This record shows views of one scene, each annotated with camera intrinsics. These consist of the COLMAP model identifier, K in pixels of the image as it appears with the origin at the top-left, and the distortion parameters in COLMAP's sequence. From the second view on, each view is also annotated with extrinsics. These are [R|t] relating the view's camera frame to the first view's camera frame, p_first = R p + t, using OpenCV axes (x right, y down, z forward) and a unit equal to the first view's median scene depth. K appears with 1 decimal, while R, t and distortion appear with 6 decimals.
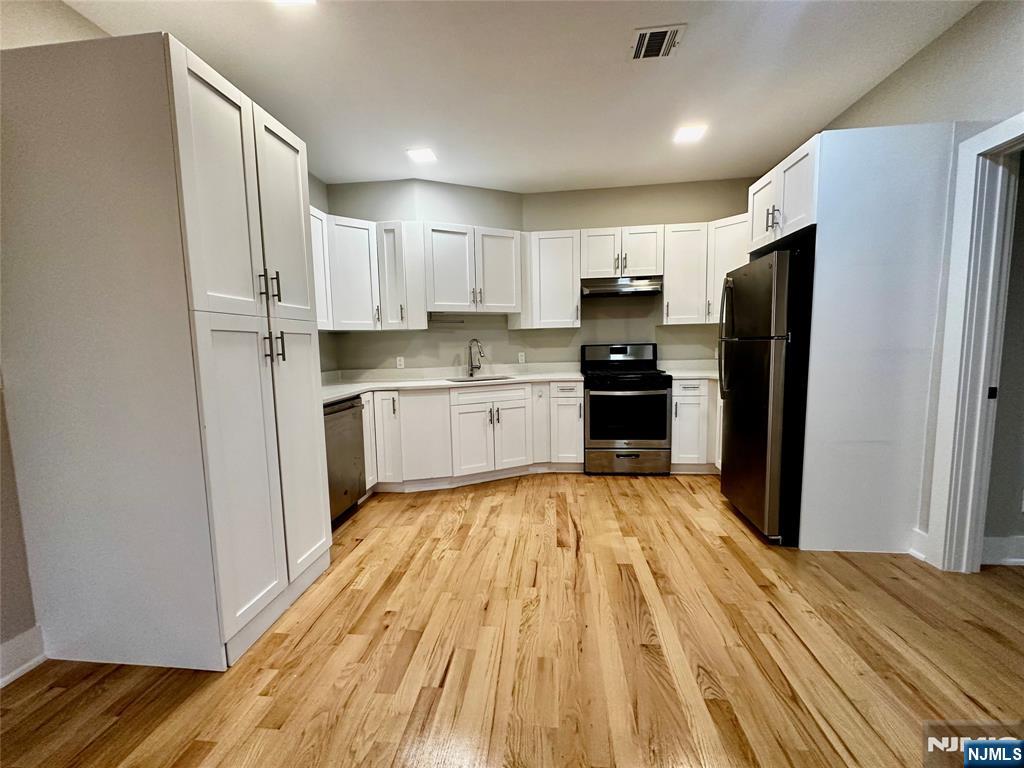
lens RADIAL K [[407.9, 0, 512.0], [0, 407.9, 384.0], [0, 0, 1]] dist [-0.000255, -0.000269]
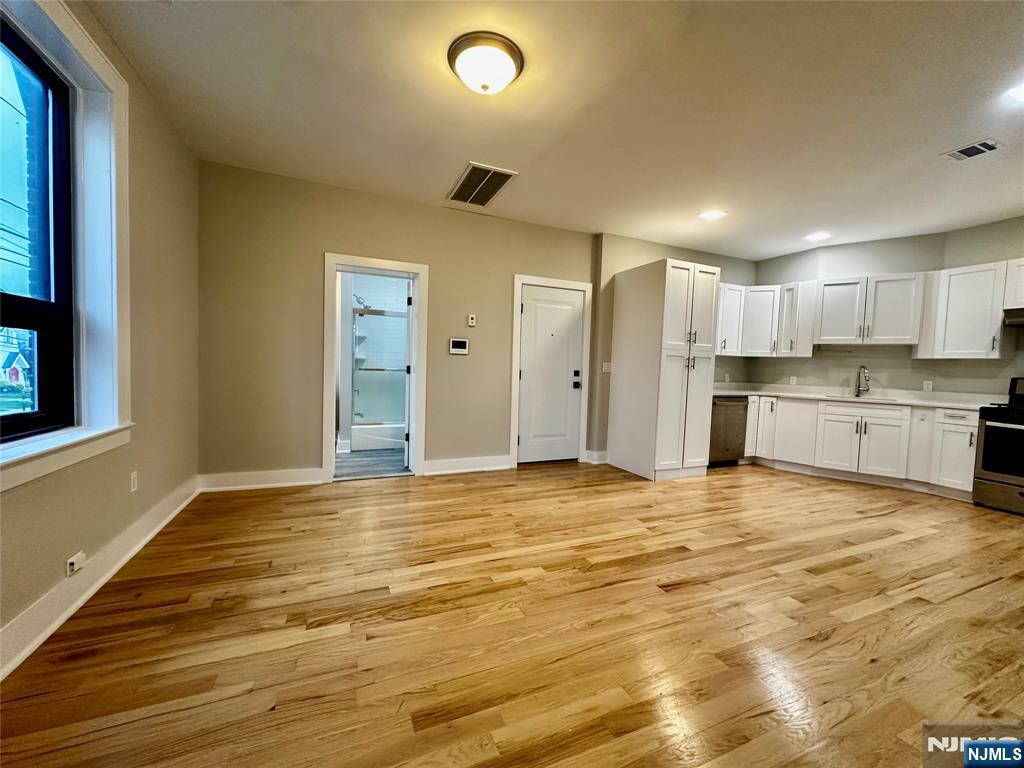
lens RADIAL K [[407.9, 0, 512.0], [0, 407.9, 384.0], [0, 0, 1]] dist [-0.000255, -0.000269]
pose [[0.486114, 0.081060, -0.870128, 0.497618], [-0.131338, 0.991156, 0.018960, 0.061156], [0.863970, 0.105064, 0.492461, -0.527756]]
